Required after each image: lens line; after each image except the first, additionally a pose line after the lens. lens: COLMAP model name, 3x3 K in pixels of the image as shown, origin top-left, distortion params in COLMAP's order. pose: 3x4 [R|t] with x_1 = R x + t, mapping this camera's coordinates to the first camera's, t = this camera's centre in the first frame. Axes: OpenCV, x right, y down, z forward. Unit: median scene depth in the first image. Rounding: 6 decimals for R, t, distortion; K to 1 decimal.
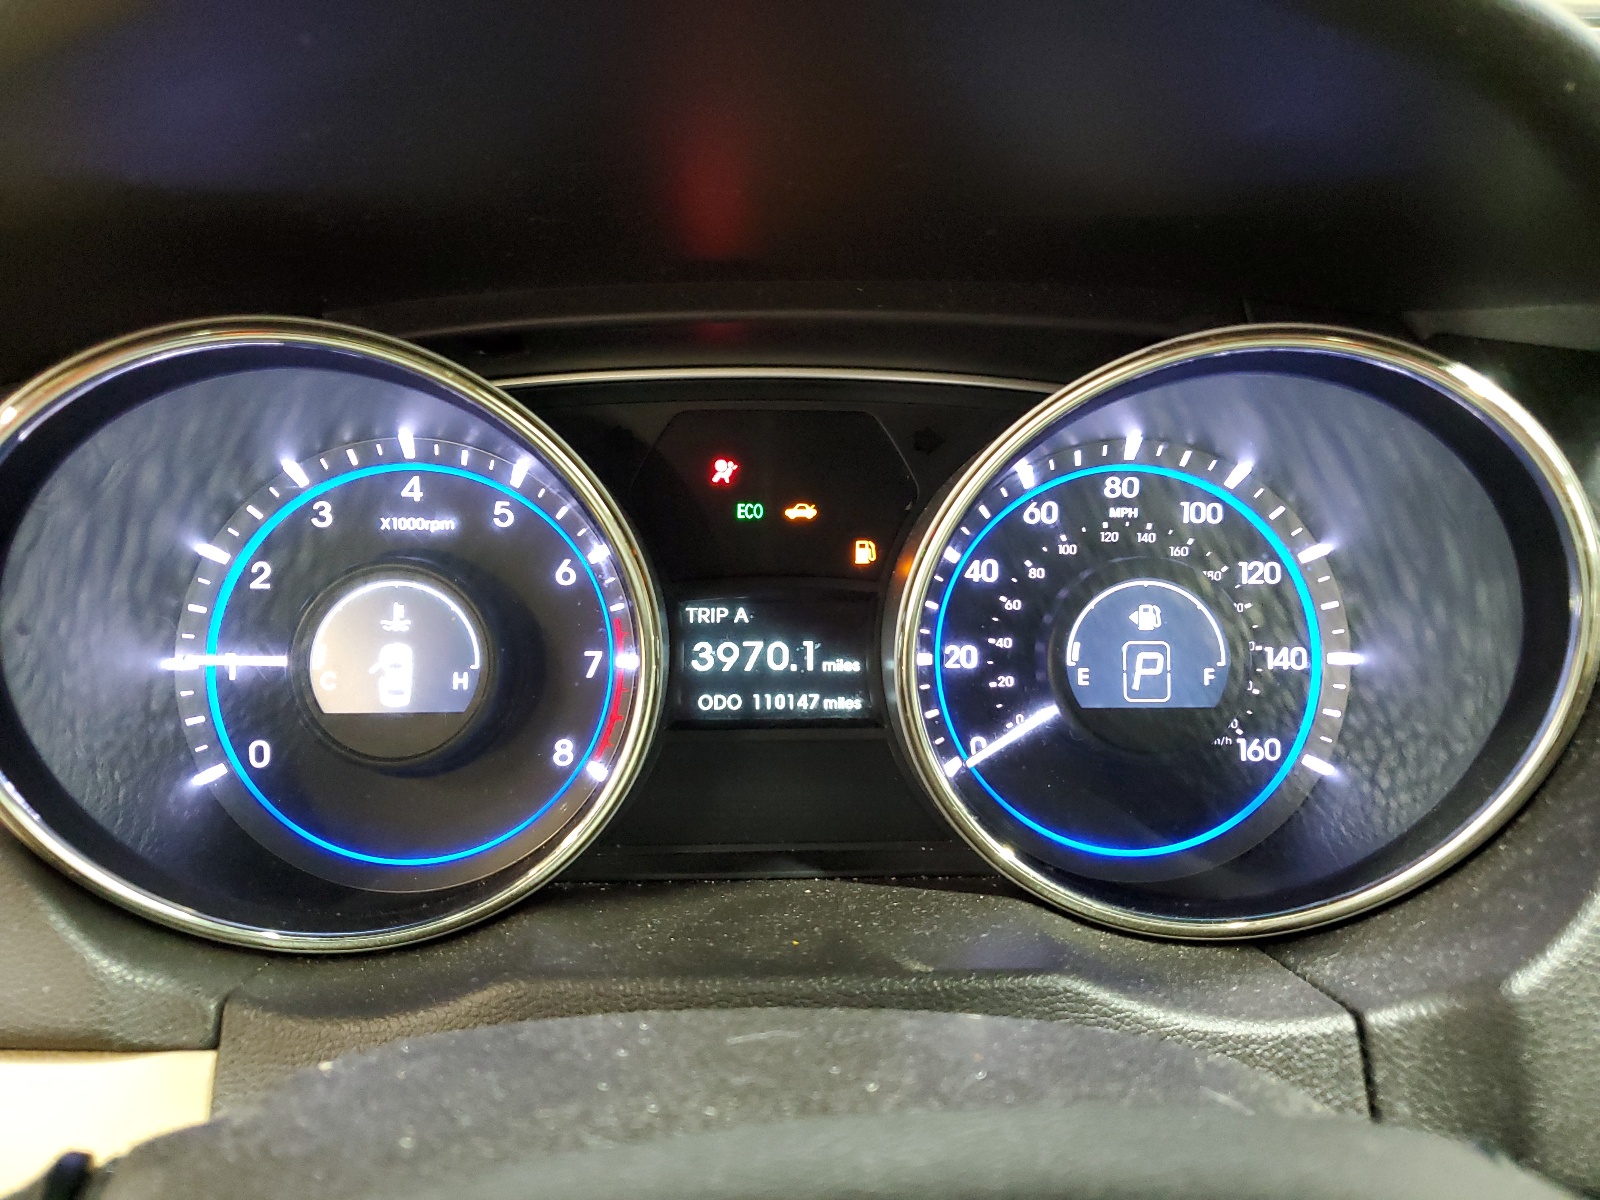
lens RADIAL K [[1230.6, 0, 802.7], [0, 1230.6, 600.1], [0, 0, 1]] dist [-0.016390, -0.004060]
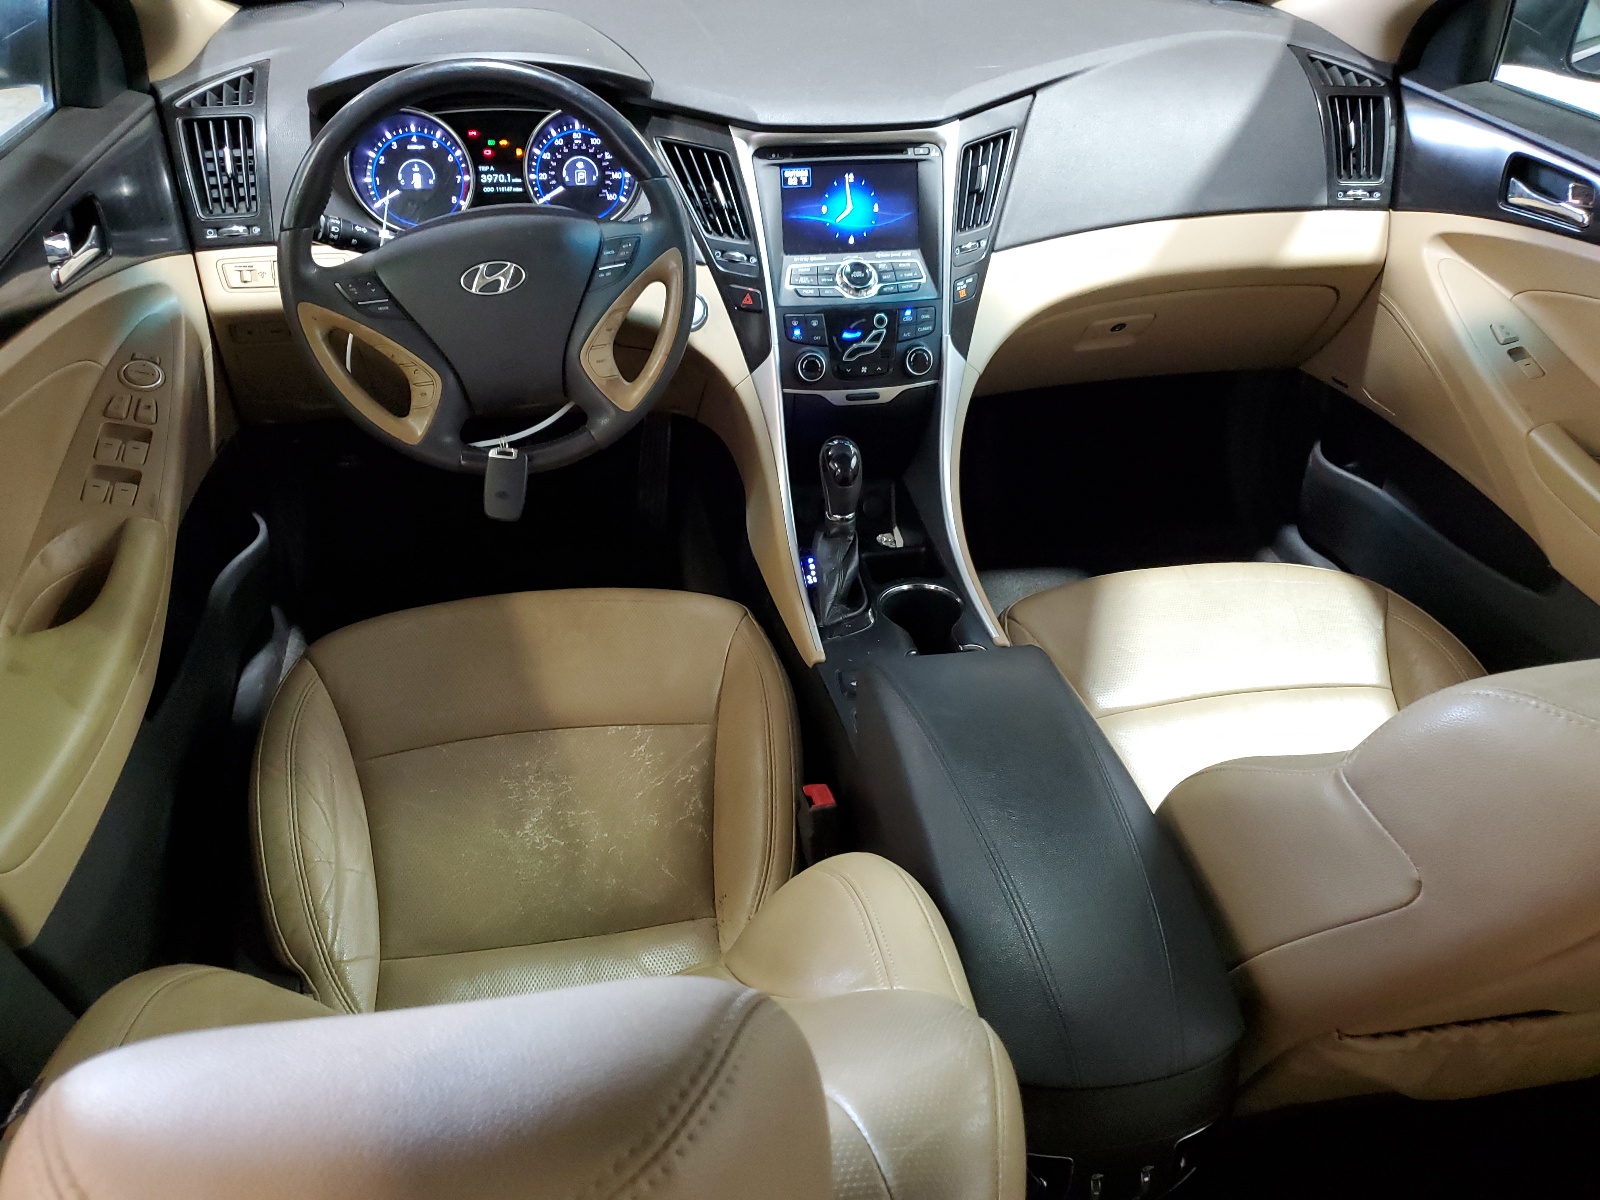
lens RADIAL K [[1230.6, 0, 791.9], [0, 1230.6, 601.1], [0, 0, 1]] dist [-0.016390, -0.004060]
pose [[0.989535, -0.064055, 0.129297, 0.354146], [0.026830, 0.962119, 0.271308, 0.349969], [-0.141778, -0.265000, 0.953768, -3.835879]]
